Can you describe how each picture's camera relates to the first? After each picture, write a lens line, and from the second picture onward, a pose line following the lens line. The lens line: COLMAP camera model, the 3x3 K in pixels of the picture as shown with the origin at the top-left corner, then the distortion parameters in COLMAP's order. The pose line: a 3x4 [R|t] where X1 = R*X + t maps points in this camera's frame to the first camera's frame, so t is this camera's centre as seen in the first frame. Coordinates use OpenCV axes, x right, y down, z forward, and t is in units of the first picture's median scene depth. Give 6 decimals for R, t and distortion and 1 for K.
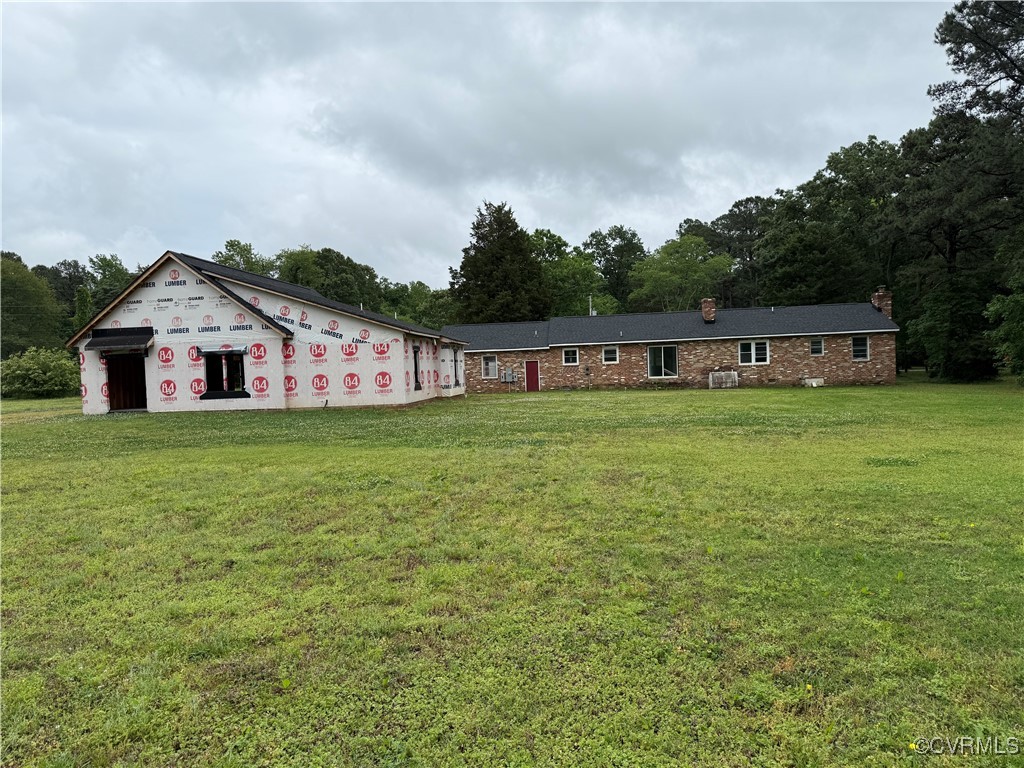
lens RADIAL K [[719.0, 0, 511.5], [0, 719.0, 386.0], [0, 0, 1]] dist [0.094094, -0.098704]
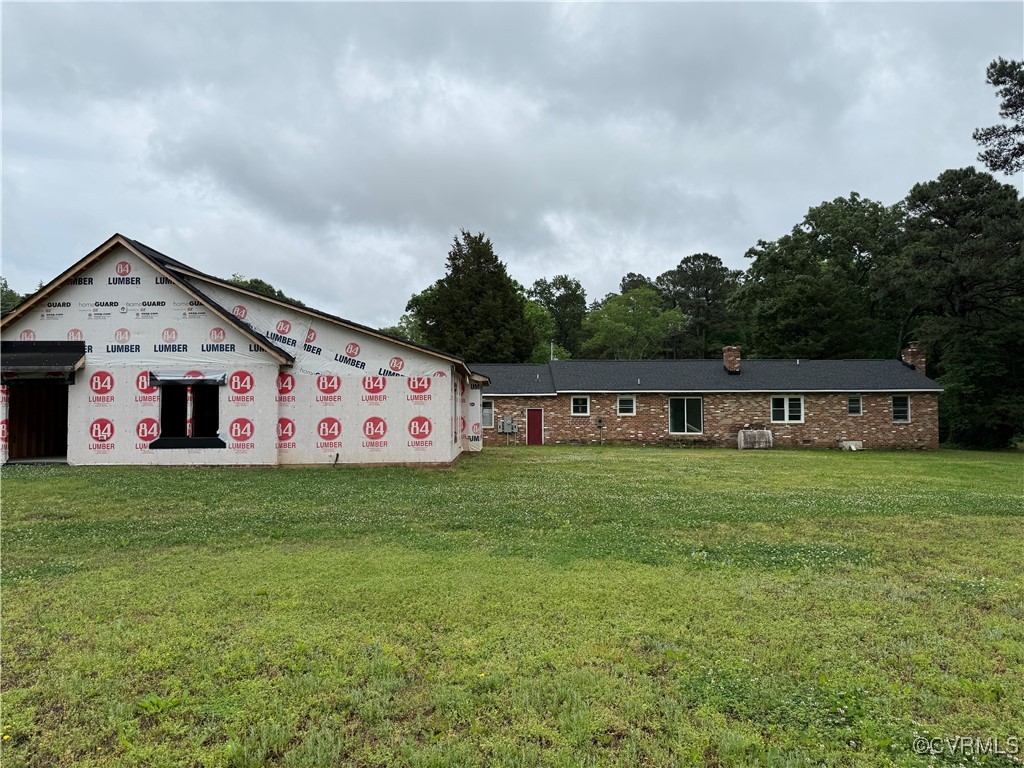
lens RADIAL K [[719.0, 0, 511.9], [0, 719.0, 386.8], [0, 0, 1]] dist [0.094094, -0.098704]
pose [[0.992408, 0.038980, 0.116651, -0.166998], [-0.031037, 0.997123, -0.069151, -0.002452], [-0.119011, 0.065006, 0.990763, 0.264089]]
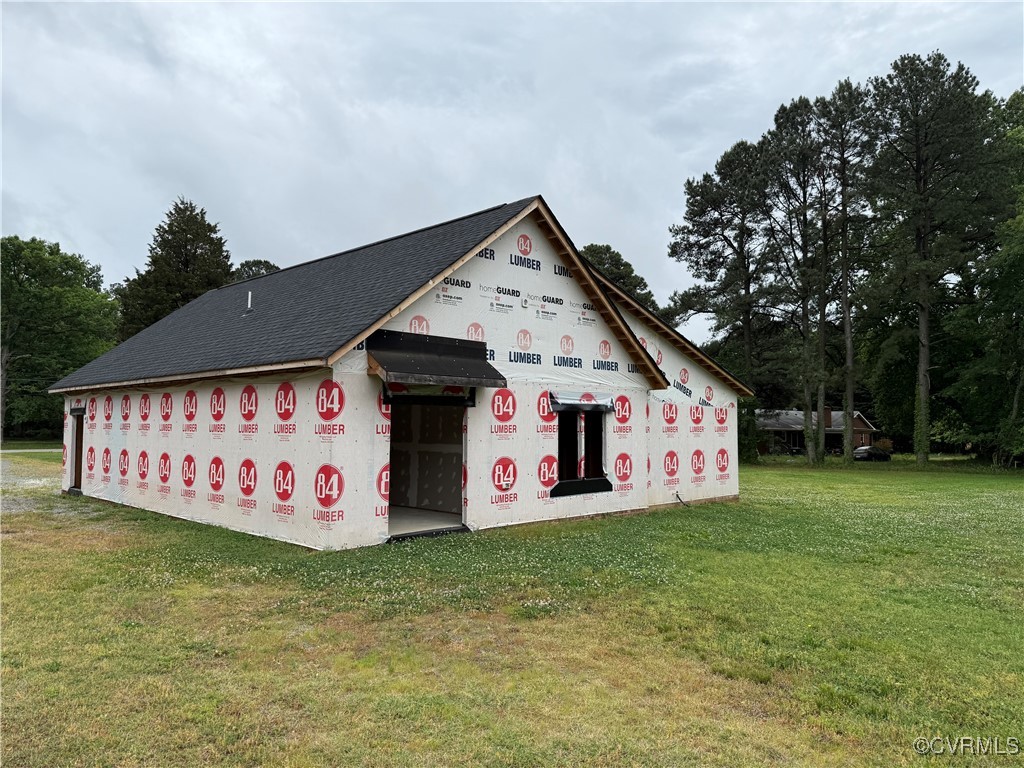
lens RADIAL K [[719.0, 0, 550.7], [0, 719.0, 397.6], [0, 0, 1]] dist [0.094094, -0.098704]
pose [[0.593258, 0.074885, 0.801522, -0.822738], [0.006232, 0.995207, -0.097594, -0.001338], [-0.804988, 0.062893, 0.589948, 0.692499]]
